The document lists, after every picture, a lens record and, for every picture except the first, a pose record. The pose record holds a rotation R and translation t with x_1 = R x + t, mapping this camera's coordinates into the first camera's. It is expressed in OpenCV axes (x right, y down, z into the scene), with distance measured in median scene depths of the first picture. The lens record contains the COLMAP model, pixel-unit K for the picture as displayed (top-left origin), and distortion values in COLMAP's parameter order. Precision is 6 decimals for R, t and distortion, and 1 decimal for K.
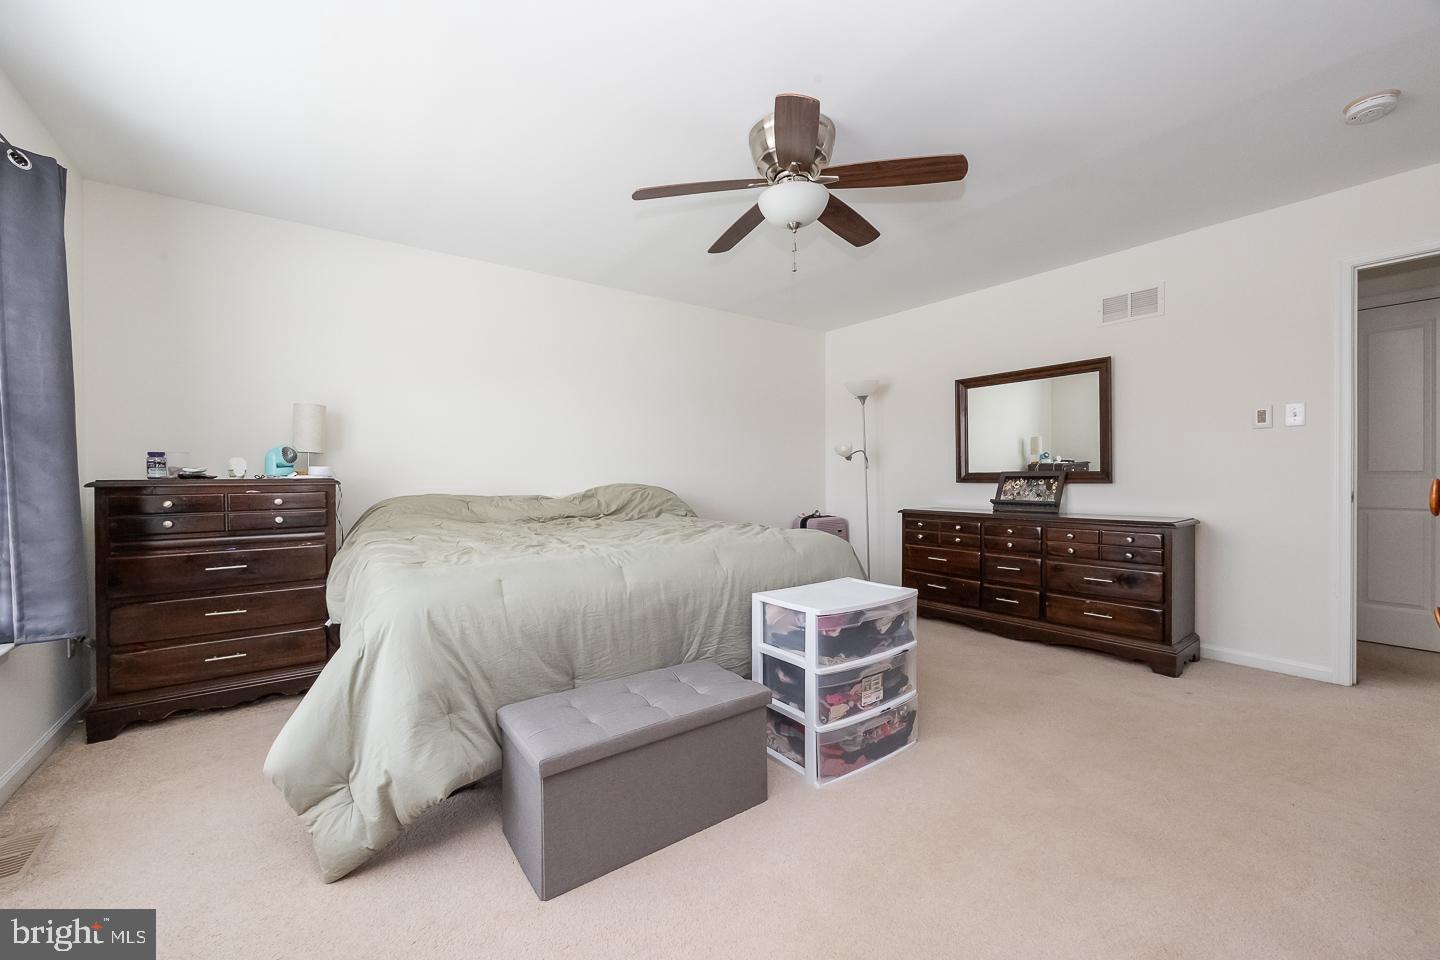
lens RADIAL K [[557.1, 0, 720.1], [0, 557.1, 481.4], [0, 0, 1]] dist [-0.002703, 0.000143]
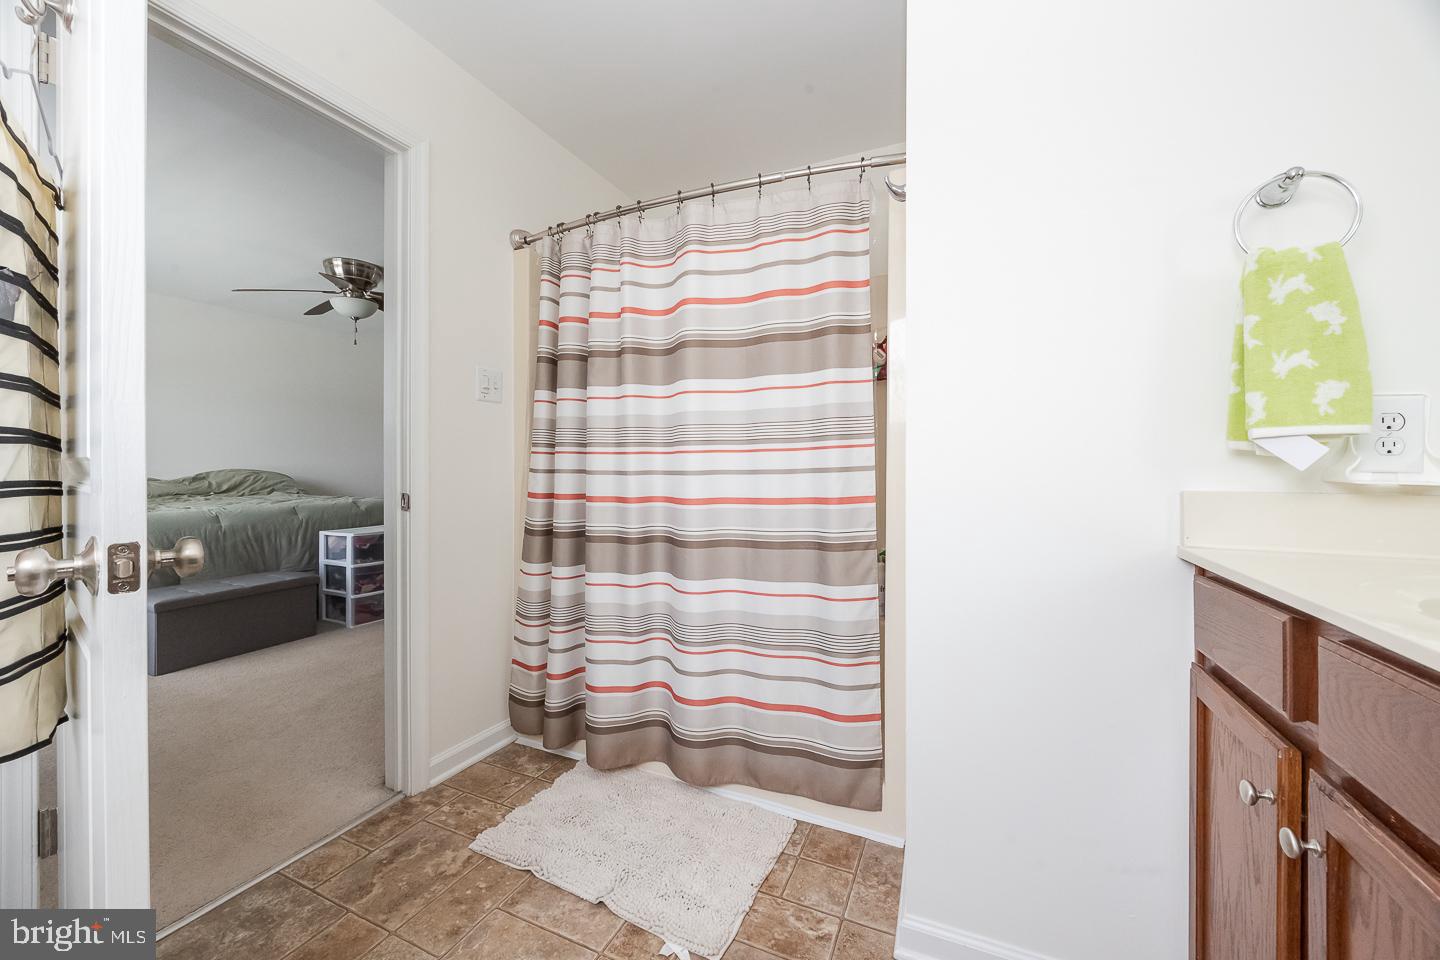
lens RADIAL K [[557.1, 0, 719.5], [0, 557.1, 472.8], [0, 0, 1]] dist [-0.002703, 0.000143]
pose [[0.876854, 0.004472, 0.480736, 0.318190], [-0.003950, 0.999990, -0.002097, 0.020475], [-0.480741, -0.000060, 0.876863, -1.110436]]
